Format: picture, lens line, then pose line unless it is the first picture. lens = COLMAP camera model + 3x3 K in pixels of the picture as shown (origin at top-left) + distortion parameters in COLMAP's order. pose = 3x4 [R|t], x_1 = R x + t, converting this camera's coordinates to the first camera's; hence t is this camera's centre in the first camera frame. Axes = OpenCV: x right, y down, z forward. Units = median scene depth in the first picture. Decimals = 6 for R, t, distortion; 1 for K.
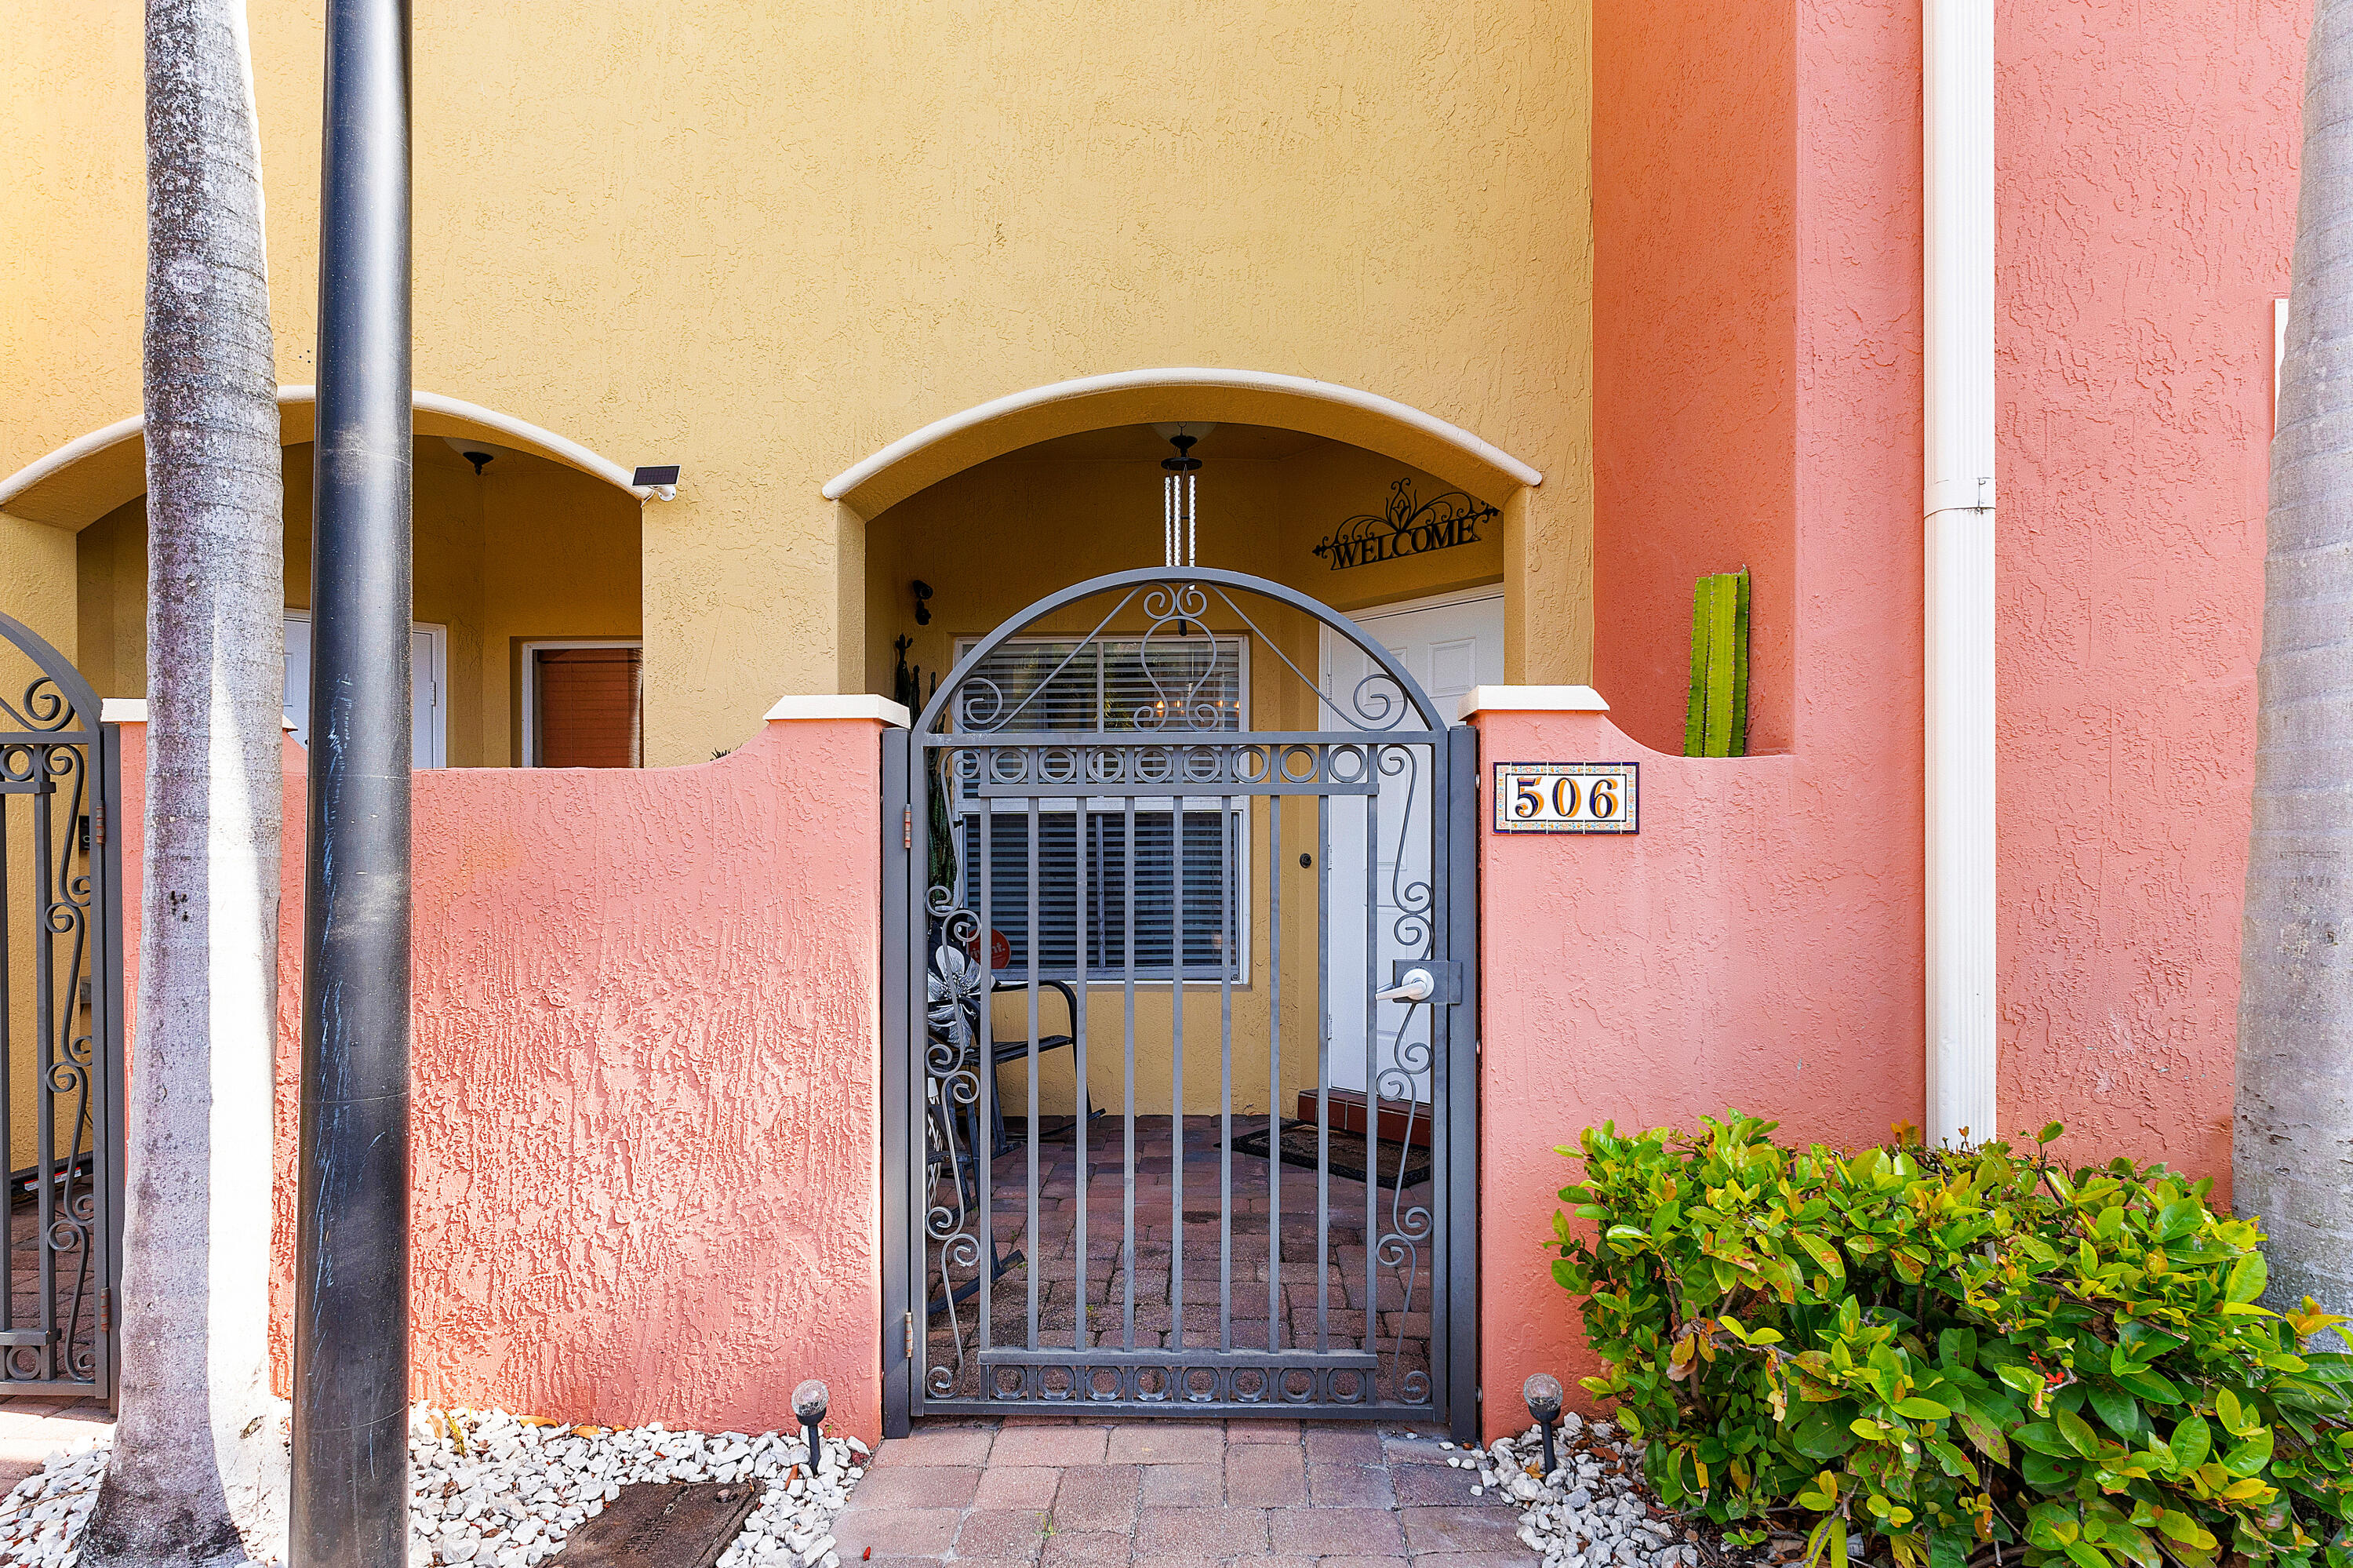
lens RADIAL K [[1156.1, 0, 1177.5], [0, 1156.1, 799.7], [0, 0, 1]] dist [0.001650, -0.003229]
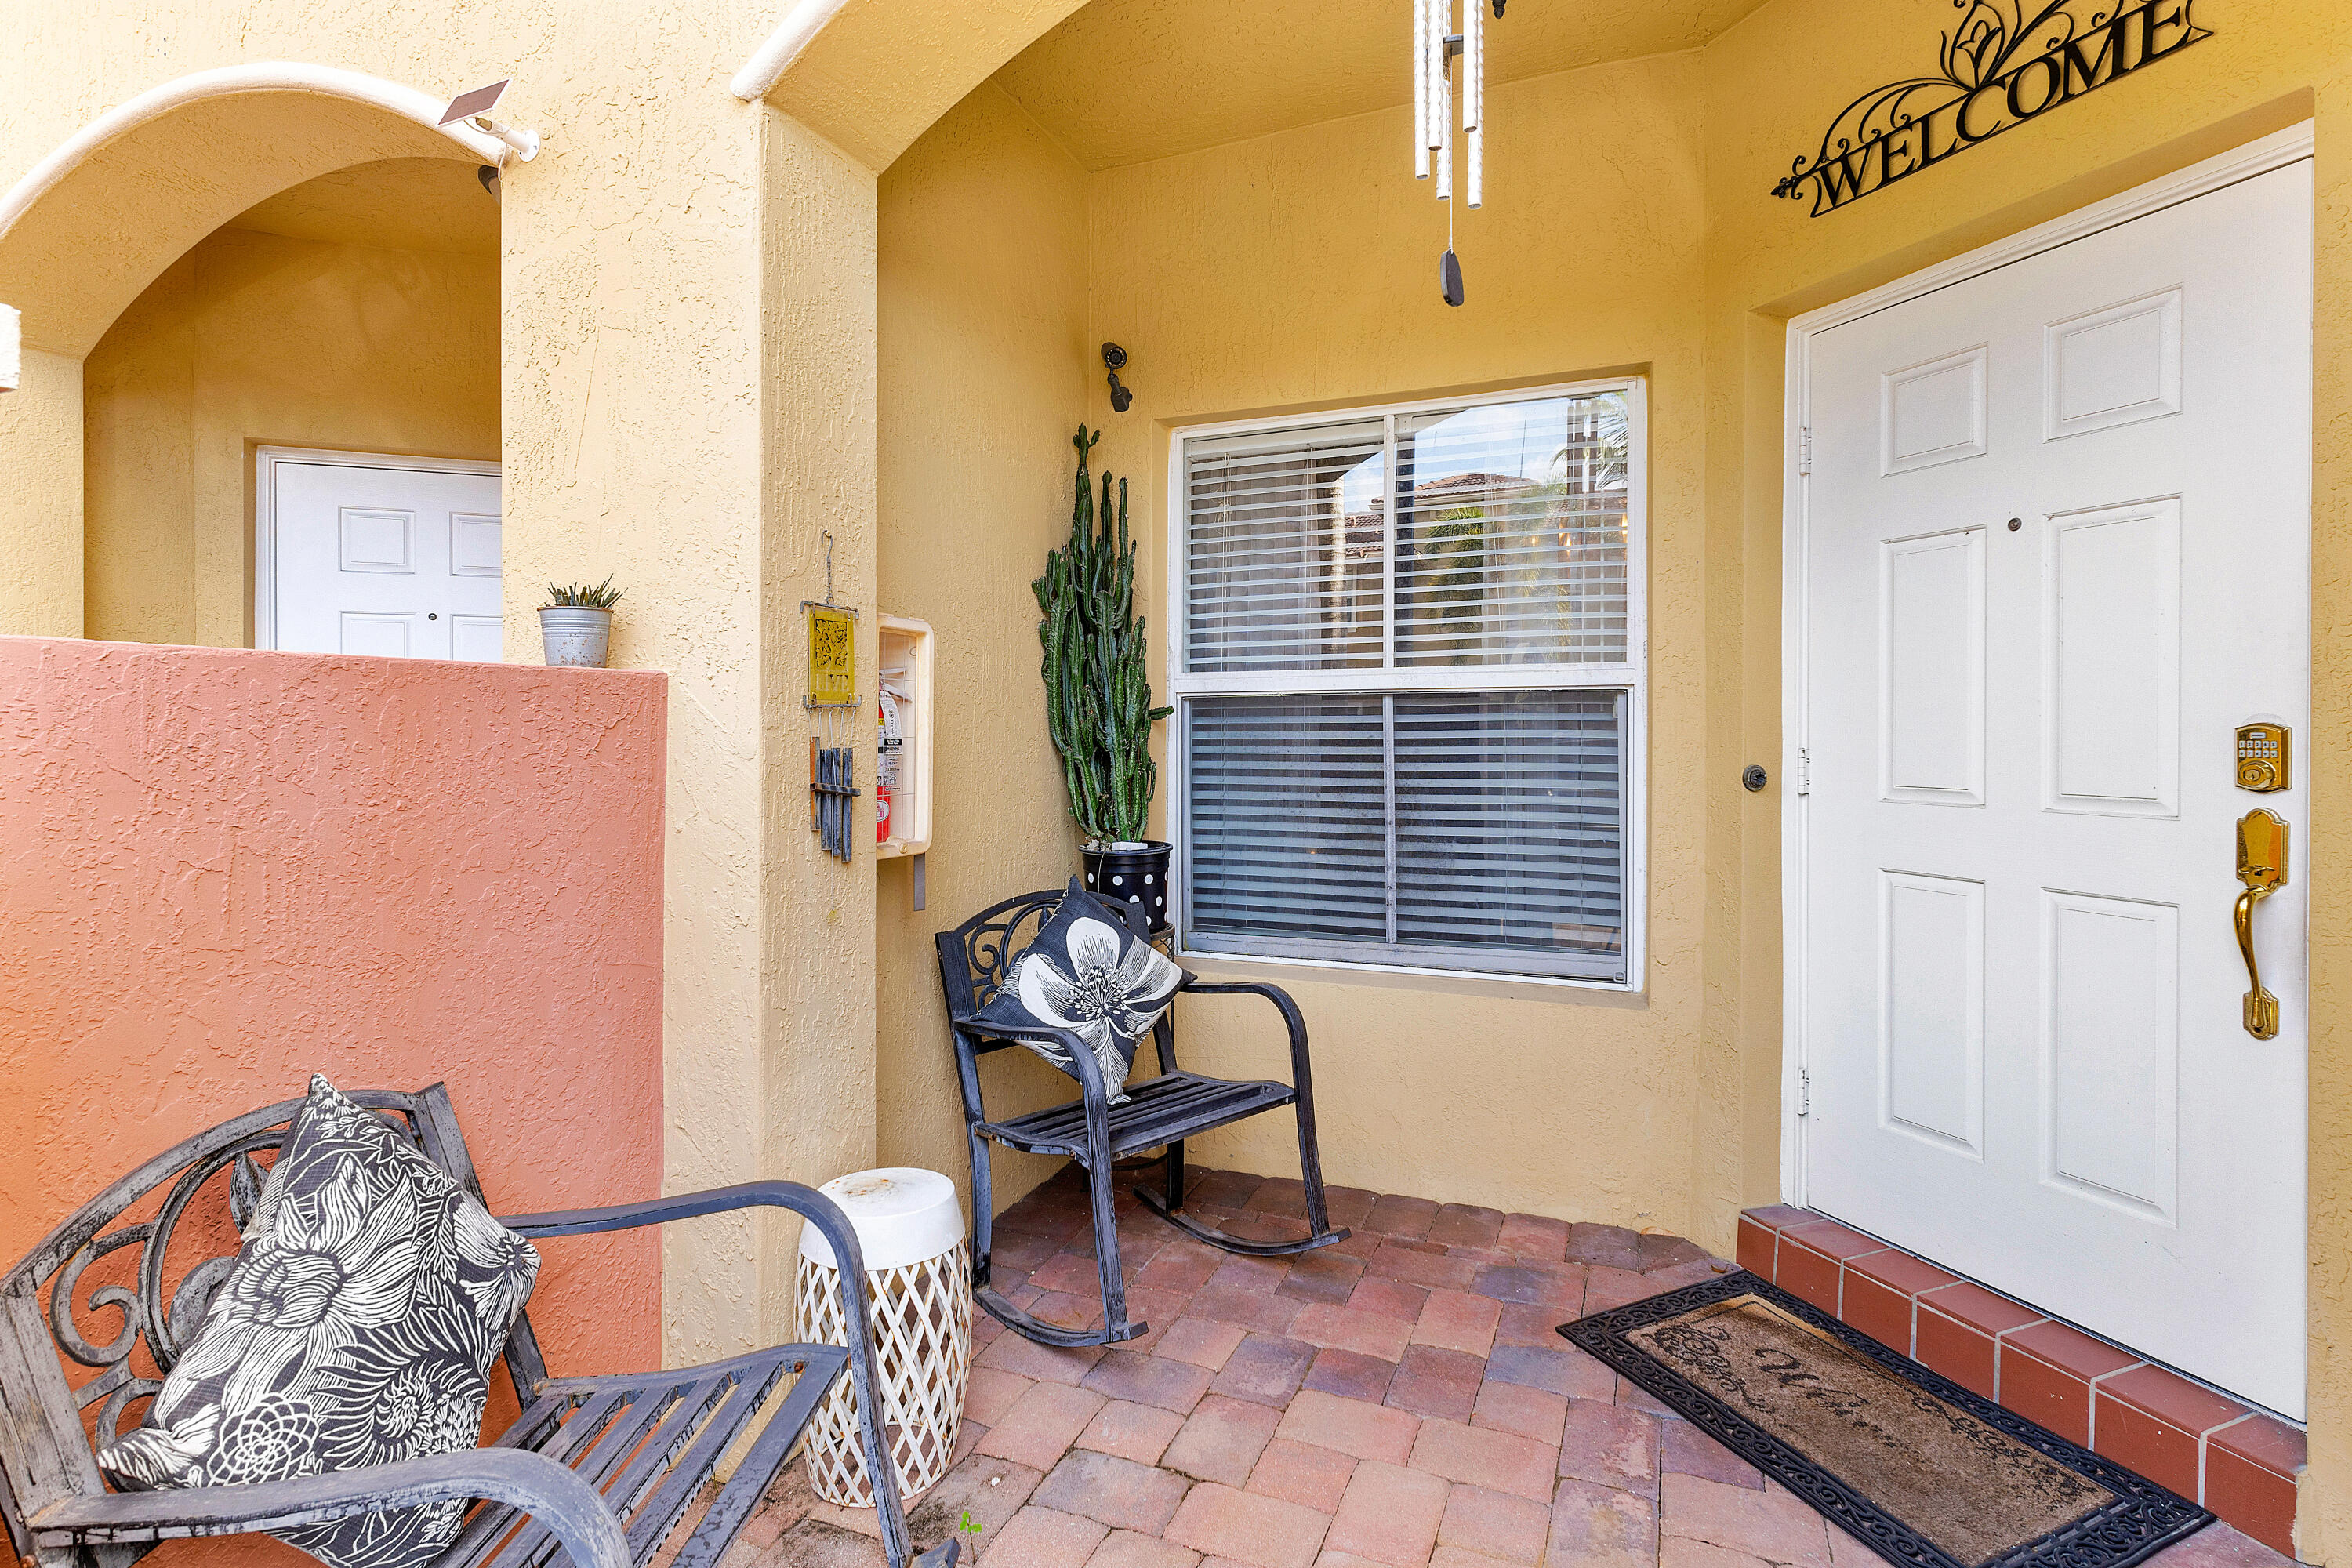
lens RADIAL K [[1155.5, 0, 1200.5], [0, 1155.5, 720.8], [0, 0, 1]] dist [0.001650, -0.003229]
pose [[0.940209, 0.000166, -0.340597, 0.055952], [0.012435, 0.999316, 0.034815, 0.004282], [0.340370, -0.036969, 0.939565, 0.443051]]
